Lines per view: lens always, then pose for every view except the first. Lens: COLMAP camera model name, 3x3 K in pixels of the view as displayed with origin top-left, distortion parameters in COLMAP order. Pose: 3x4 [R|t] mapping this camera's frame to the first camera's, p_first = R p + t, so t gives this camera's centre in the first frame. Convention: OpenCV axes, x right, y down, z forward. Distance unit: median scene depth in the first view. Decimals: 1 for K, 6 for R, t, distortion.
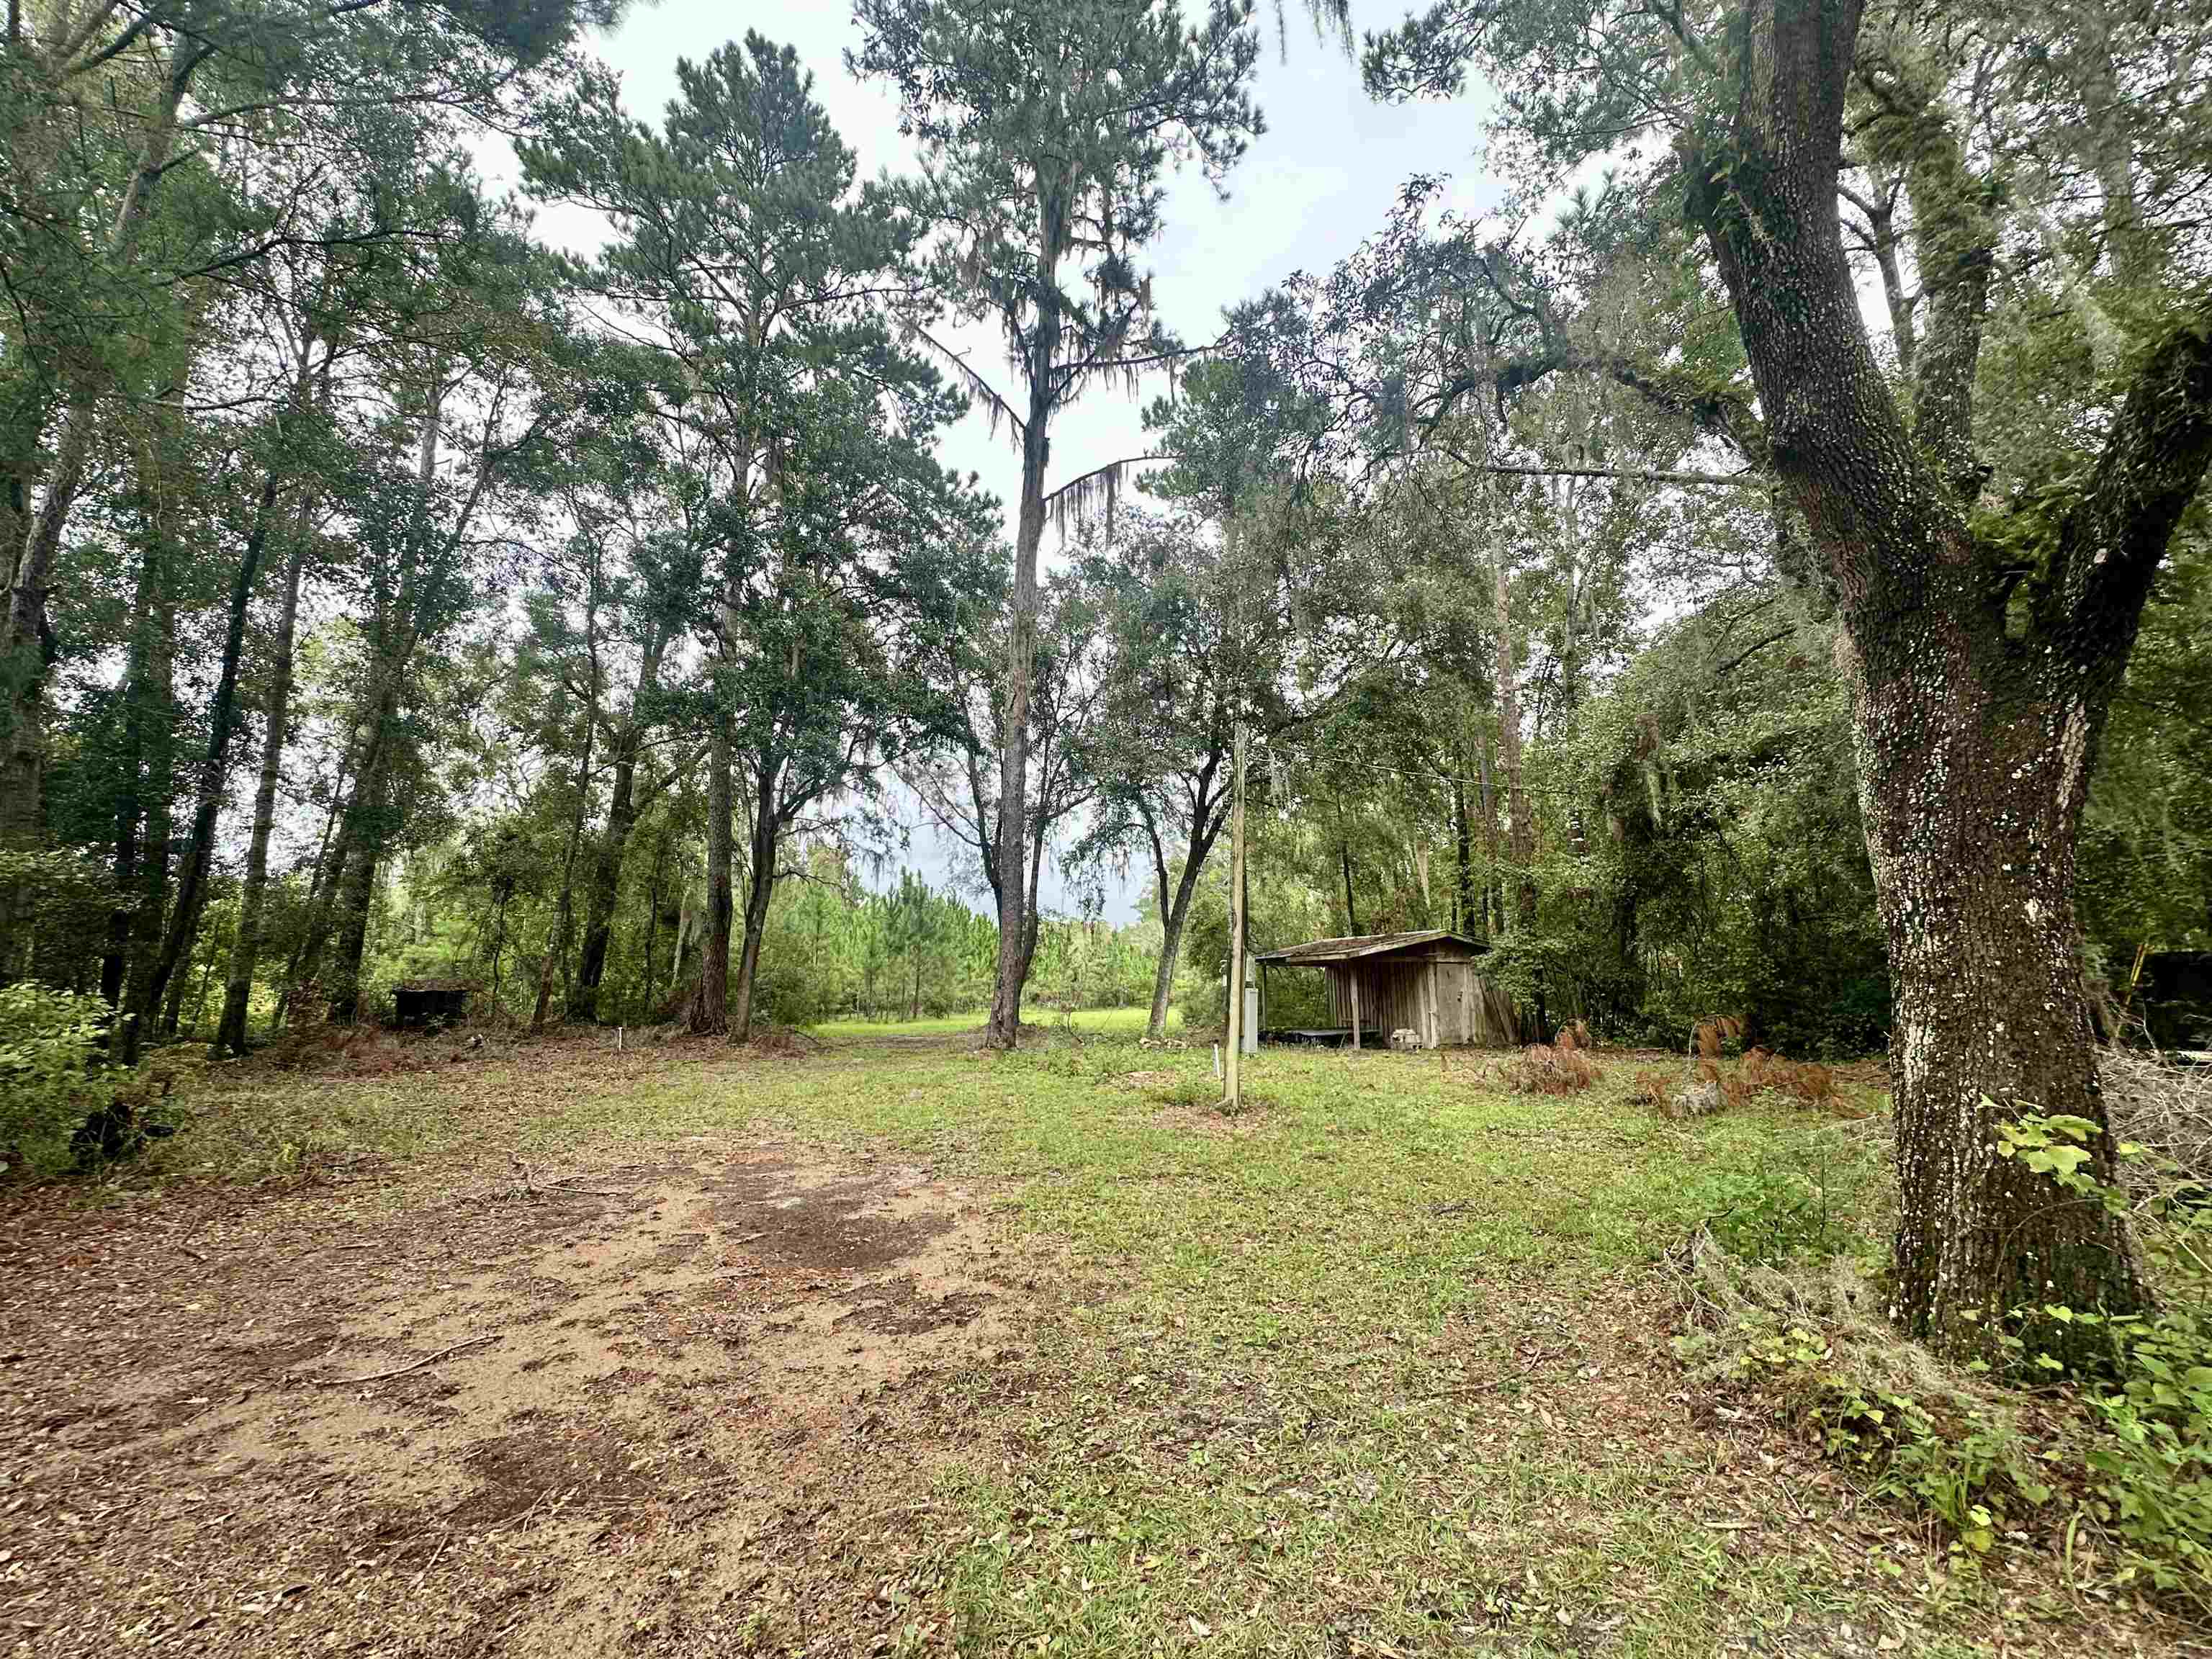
lens RADIAL K [[883.3, 0, 1106.0], [0, 883.3, 829.5], [0, 0, 1]] dist [0.000603, 0.000050]
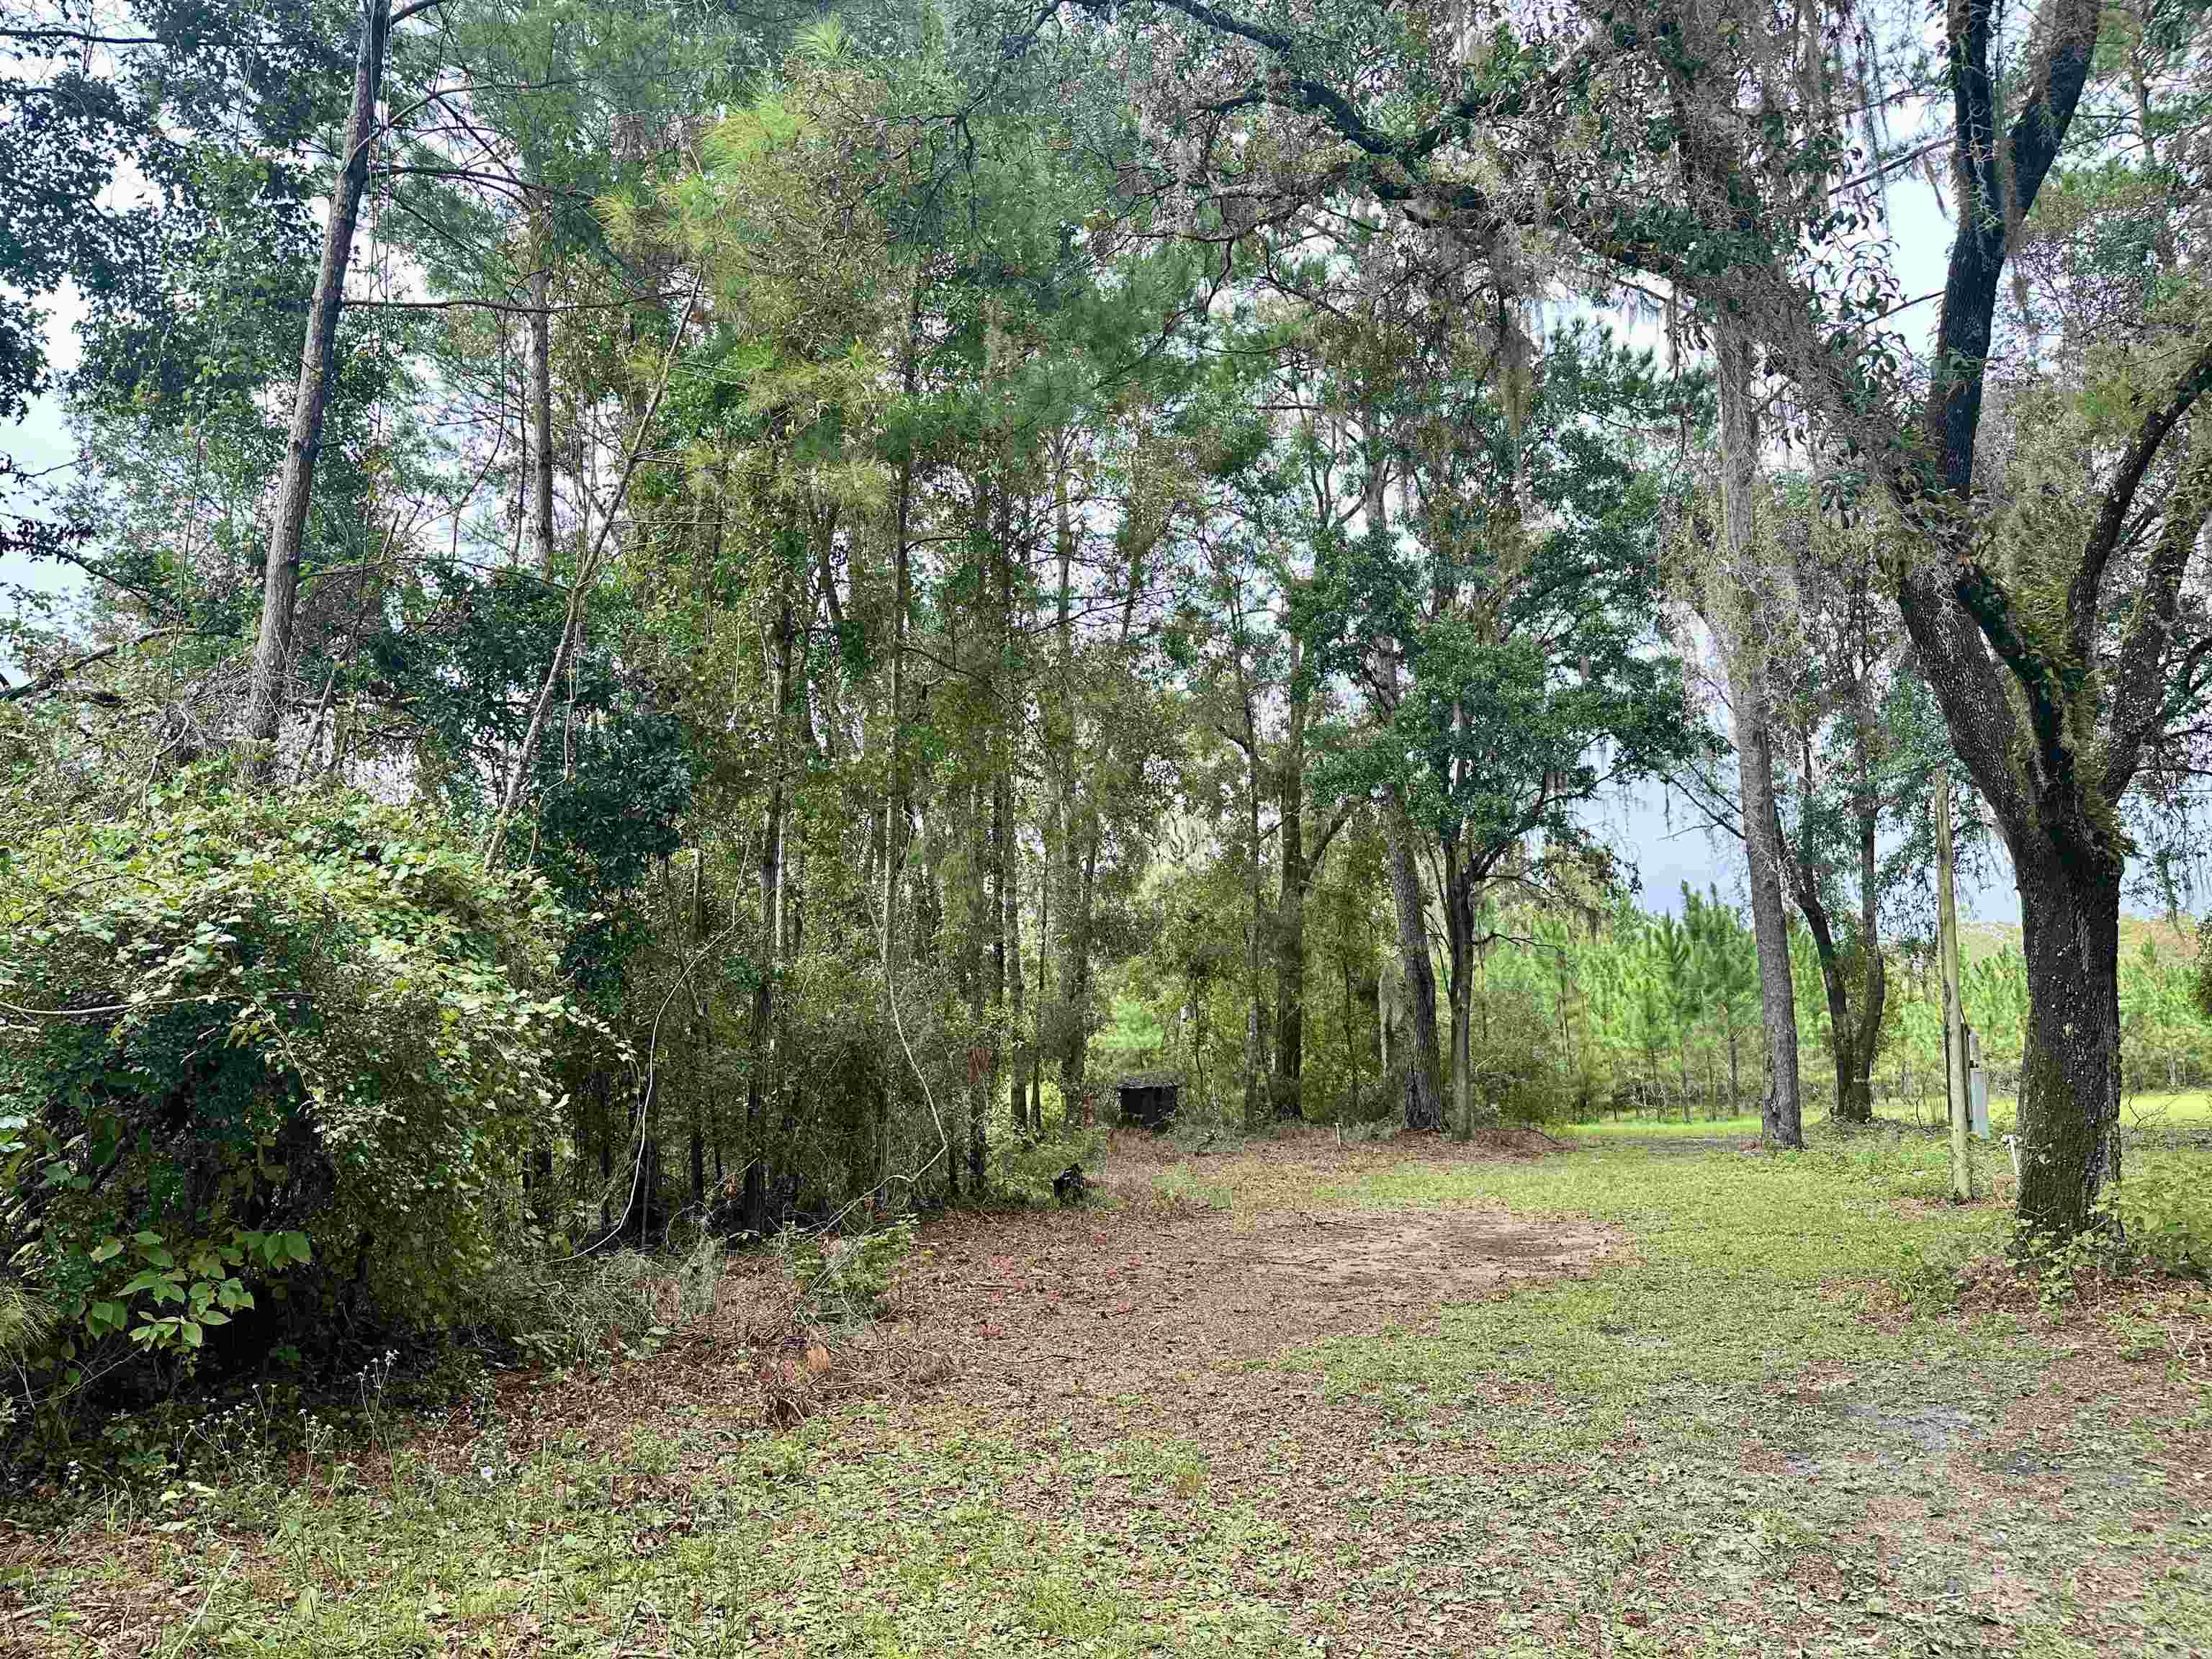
lens RADIAL K [[1542.3, 0, 1106.0], [0, 1542.3, 829.5], [0, 0, 1]] dist [0.098571, 0.000042]
pose [[0.811880, -0.120946, -0.571159, 0.146807], [0.135490, 0.990630, -0.017177, -0.057072], [0.567884, -0.063440, 0.820660, -0.302148]]
